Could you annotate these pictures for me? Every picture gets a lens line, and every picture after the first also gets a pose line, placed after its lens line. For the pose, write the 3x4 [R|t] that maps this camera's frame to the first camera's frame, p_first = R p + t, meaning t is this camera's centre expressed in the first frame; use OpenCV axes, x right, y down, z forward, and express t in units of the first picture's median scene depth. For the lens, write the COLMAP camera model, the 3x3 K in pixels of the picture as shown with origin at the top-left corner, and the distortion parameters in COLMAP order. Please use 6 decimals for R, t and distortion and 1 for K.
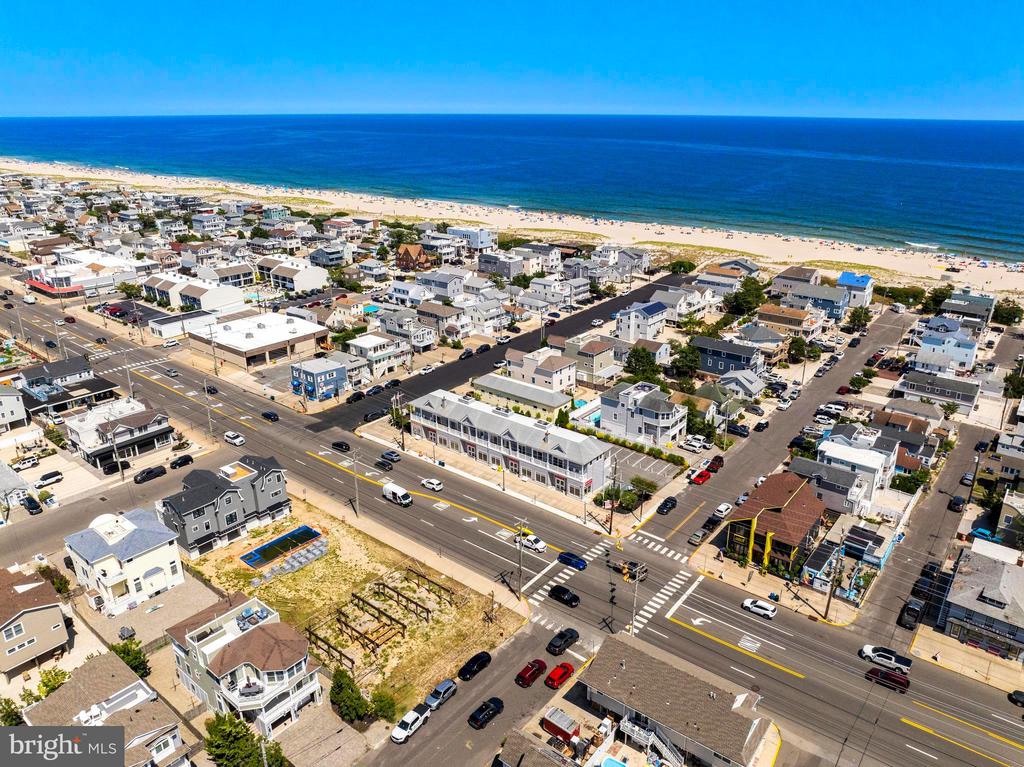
lens RADIAL K [[720.0, 0, 530.2], [0, 720.0, 380.7], [0, 0, 1]] dist [-0.036265, -0.002198]
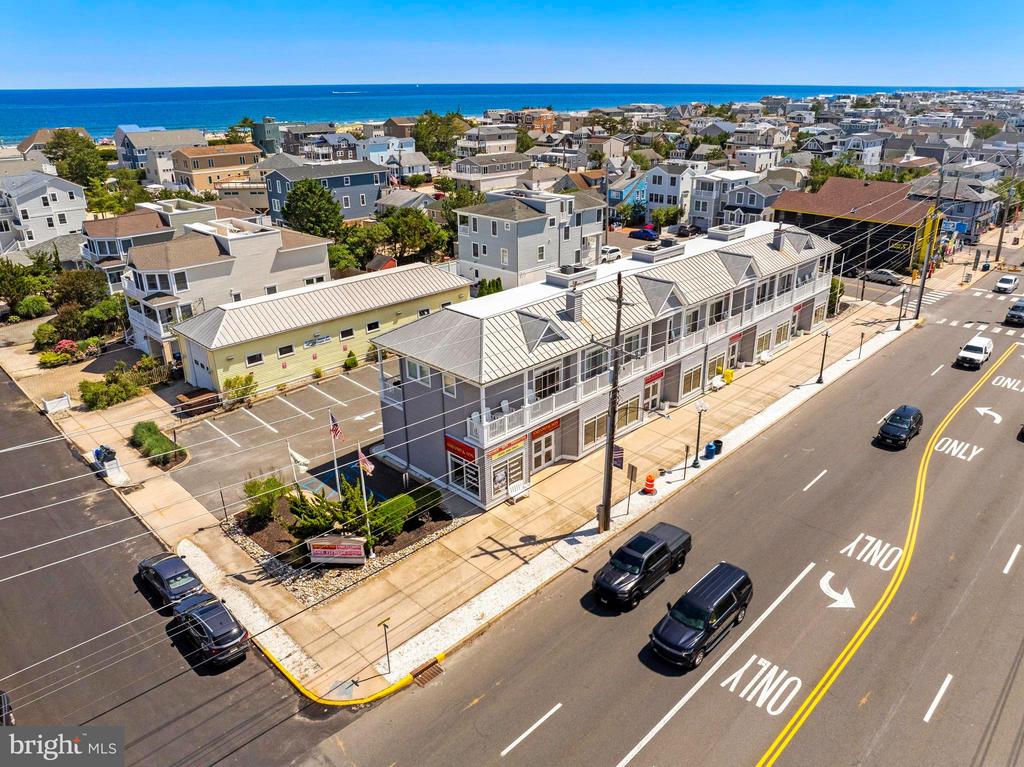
lens RADIAL K [[720.0, 0, 530.2], [0, 720.0, 380.7], [0, 0, 1]] dist [-0.036265, -0.002198]
pose [[0.096961, -0.387229, 0.916871, -0.334522], [0.352187, 0.874958, 0.332283, -0.037005], [-0.930894, 0.290692, 0.221214, 0.810930]]
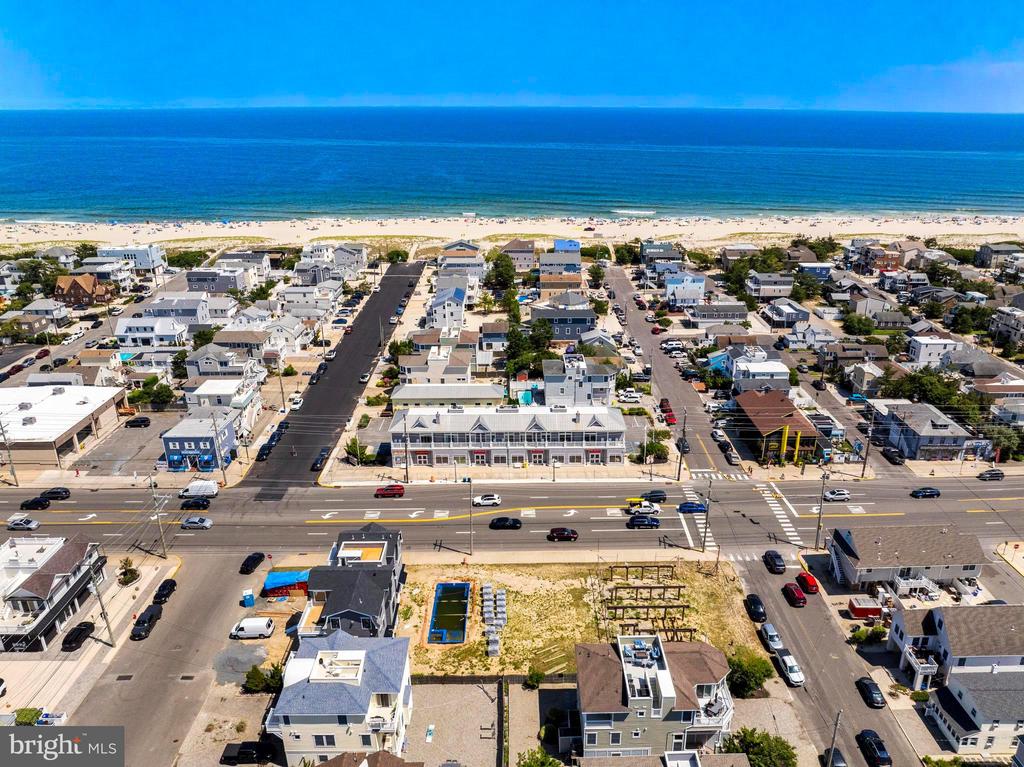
lens RADIAL K [[717.2, 0, 539.0], [0, 717.2, 385.8], [0, 0, 1]] dist [-0.035744, -0.005557]
pose [[0.768741, -0.235448, 0.594644, -0.467467], [0.223485, 0.970050, 0.095172, -0.057232], [-0.599243, 0.059732, 0.798336, 0.159289]]
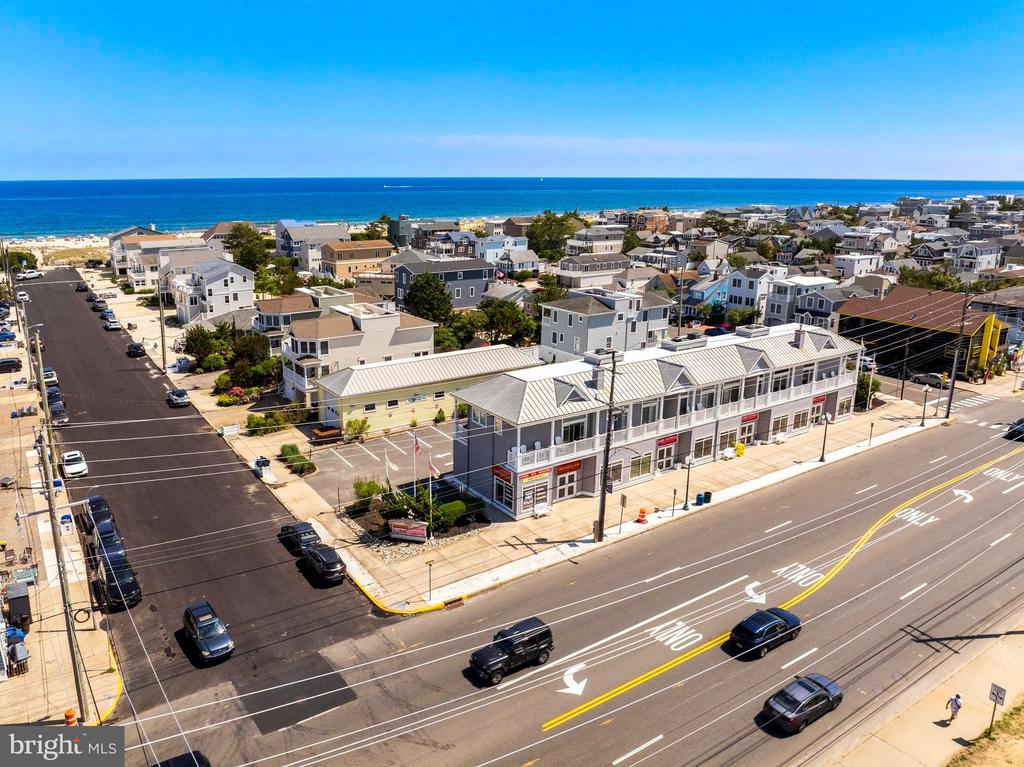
lens RADIAL K [[749.3, 0, 493.2], [0, 749.3, 381.0], [0, 0, 1]] dist [-0.030322, -0.005005]
pose [[0.311608, -0.255952, 0.915090, -0.428651], [0.335879, 0.930537, 0.145899, -0.038043], [-0.888868, 0.261897, 0.375932, 0.757080]]
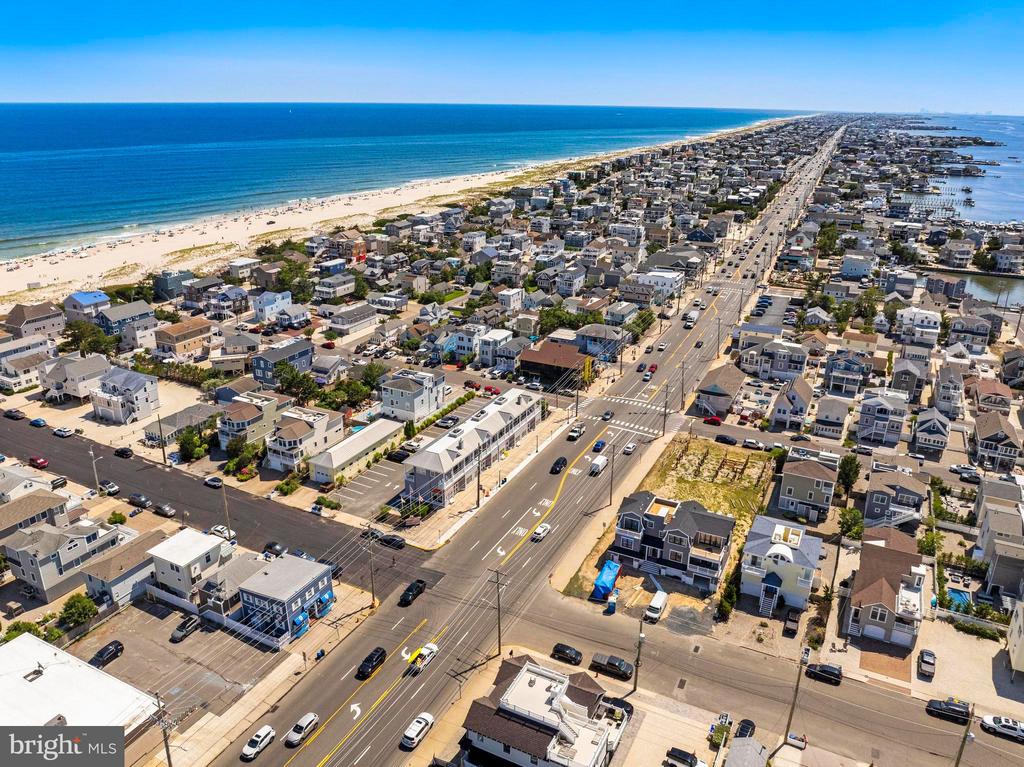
lens RADIAL K [[740.5, 0, 516.6], [0, 740.5, 384.3], [0, 0, 1]] dist [-0.034615, -0.006773]
pose [[-0.198429, -0.357754, 0.912490, -0.864551], [0.333977, 0.850604, 0.406118, -0.356113], [-0.921458, 0.385336, -0.049303, 0.799442]]
